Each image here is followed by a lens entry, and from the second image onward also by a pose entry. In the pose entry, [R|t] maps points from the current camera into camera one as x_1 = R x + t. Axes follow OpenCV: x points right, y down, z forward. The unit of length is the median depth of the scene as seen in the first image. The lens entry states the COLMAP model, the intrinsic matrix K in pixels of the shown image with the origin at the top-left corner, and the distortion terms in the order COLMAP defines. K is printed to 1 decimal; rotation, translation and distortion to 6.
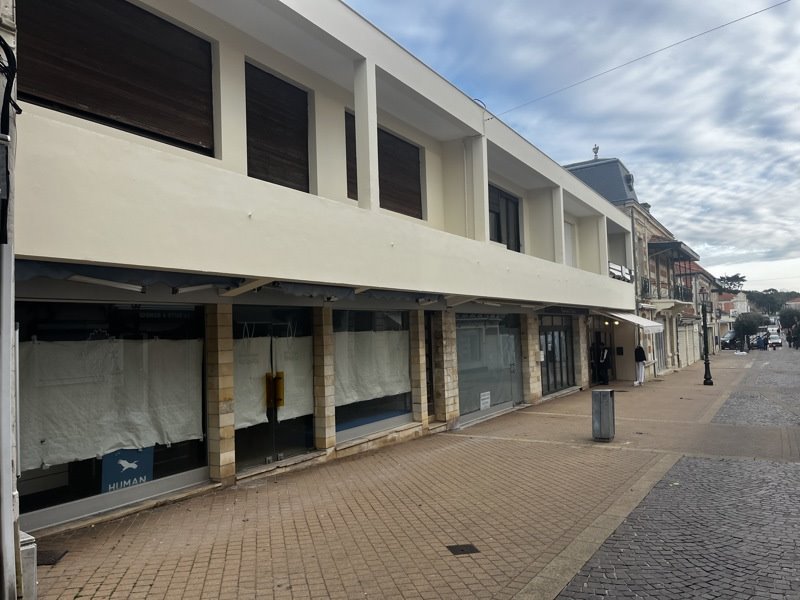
lens RADIAL K [[610.2, 0, 400.0], [0, 610.2, 300.0], [0, 0, 1]] dist [0.008113, -0.000288]
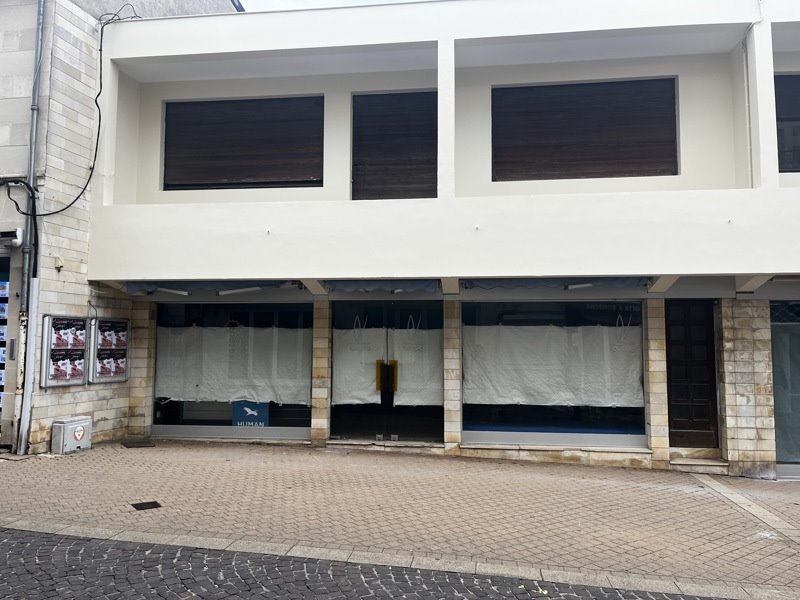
lens RADIAL K [[598.7, 0, 400.0], [0, 598.7, 300.0], [0, 0, 1]] dist [0.039235, -0.001618]
pose [[0.396069, -0.038041, -0.917432, 0.786904], [0.031875, 0.999109, -0.027666, 0.038299], [0.917667, -0.018285, 0.396929, 0.571670]]
